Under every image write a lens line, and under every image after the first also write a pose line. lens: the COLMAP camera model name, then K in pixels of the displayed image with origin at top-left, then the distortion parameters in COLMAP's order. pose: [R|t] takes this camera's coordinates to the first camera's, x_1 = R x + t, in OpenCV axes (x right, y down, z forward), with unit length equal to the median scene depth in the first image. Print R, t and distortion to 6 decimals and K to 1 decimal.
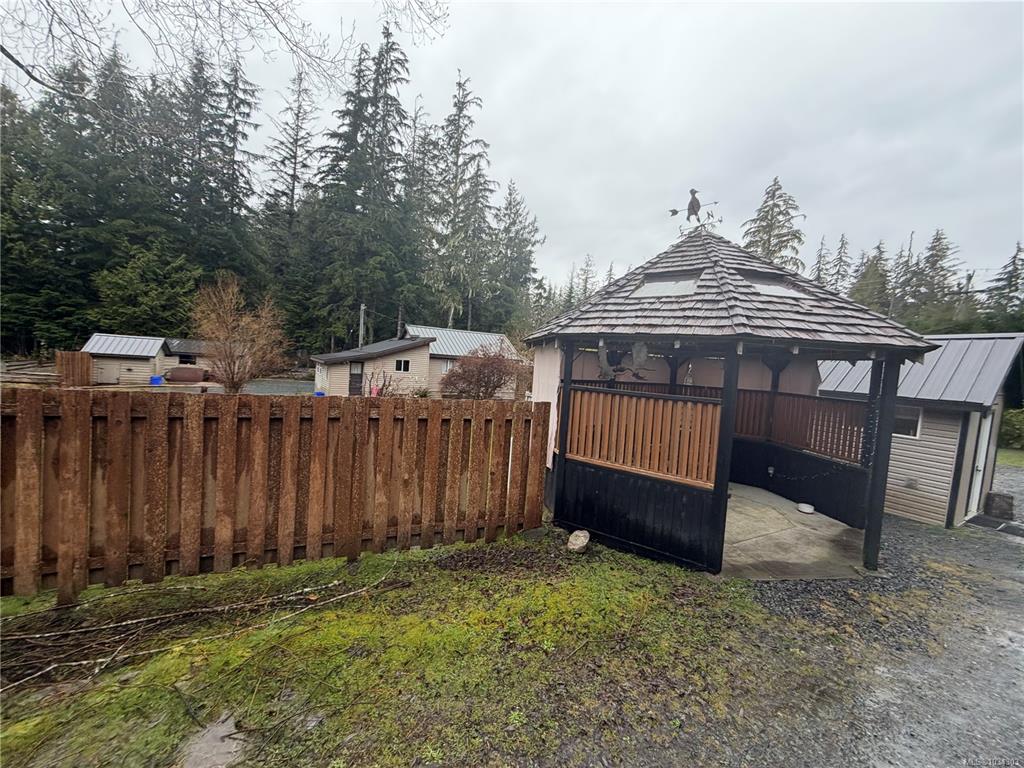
lens RADIAL K [[407.9, 0, 508.4], [0, 407.9, 386.5], [0, 0, 1]] dist [0.001213, -0.001091]
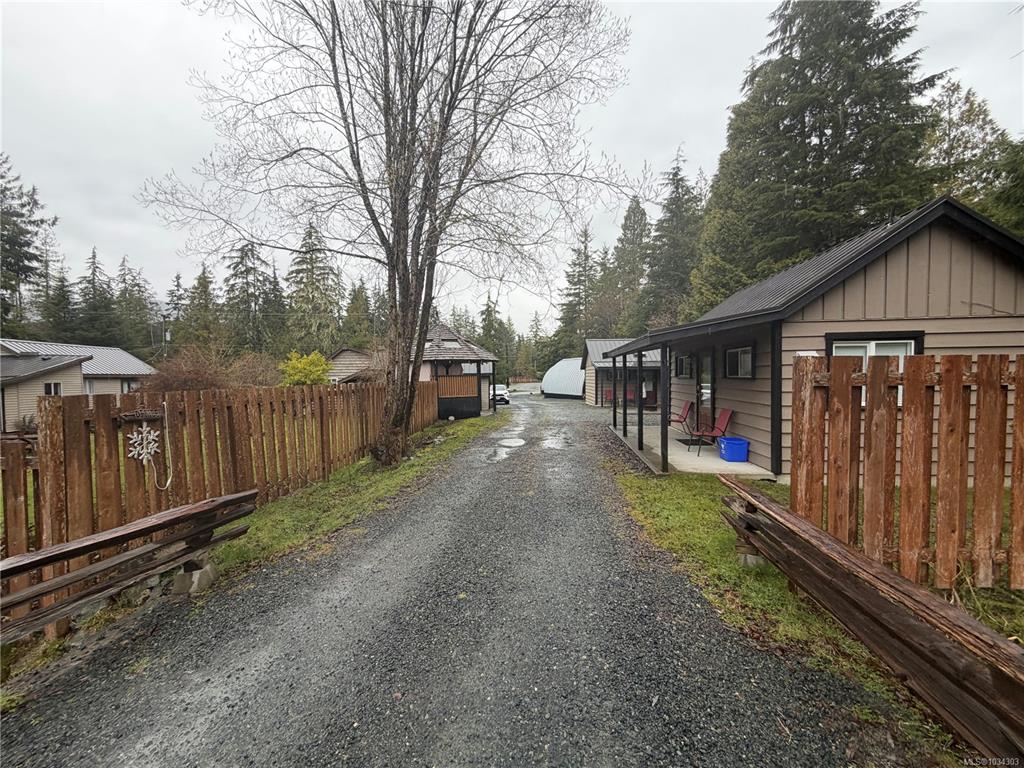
lens RADIAL K [[407.9, 0, 510.8], [0, 407.9, 386.5], [0, 0, 1]] dist [0.001213, -0.001091]
pose [[0.435887, -0.096264, 0.894838, -0.415042], [0.101659, 0.993166, 0.057322, -0.006706], [-0.894241, 0.065982, 0.442695, -0.155316]]
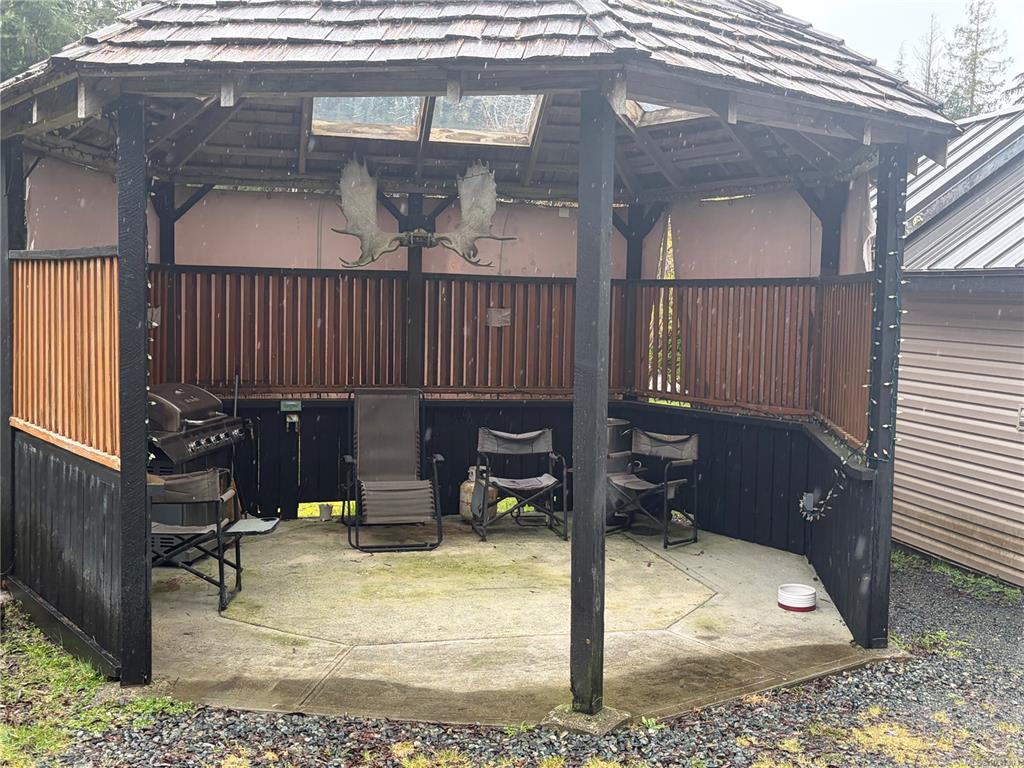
lens RADIAL K [[1056.0, 0, 509.7], [0, 1056.0, 381.5], [0, 0, 1]] dist [0.010156, 0.000000]
pose [[0.960692, -0.022504, -0.276701, 0.164638], [0.023585, 0.999722, 0.000577, 0.024379], [0.276611, -0.007081, 0.960956, 0.015827]]
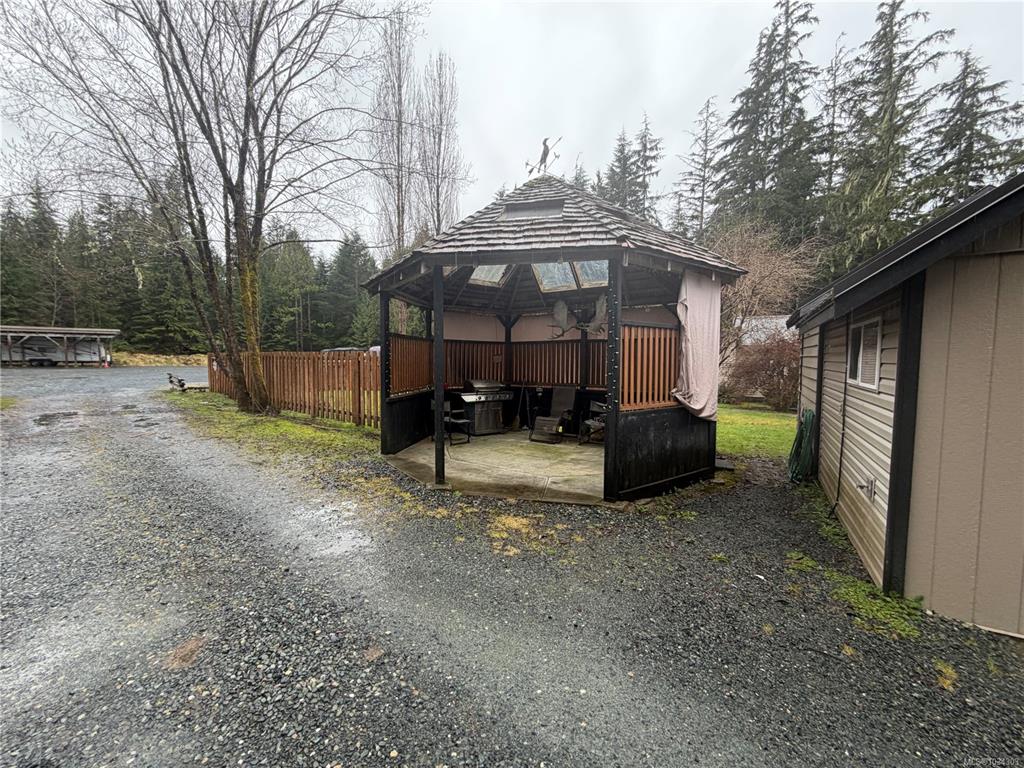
lens RADIAL K [[407.9, 0, 514.6], [0, 407.9, 388.2], [0, 0, 1]] dist [0.001213, -0.001091]
pose [[0.466714, -0.004496, -0.884397, 0.283492], [-0.026898, 0.999452, -0.019275, 0.034232], [0.883999, 0.032785, 0.466337, 0.103908]]
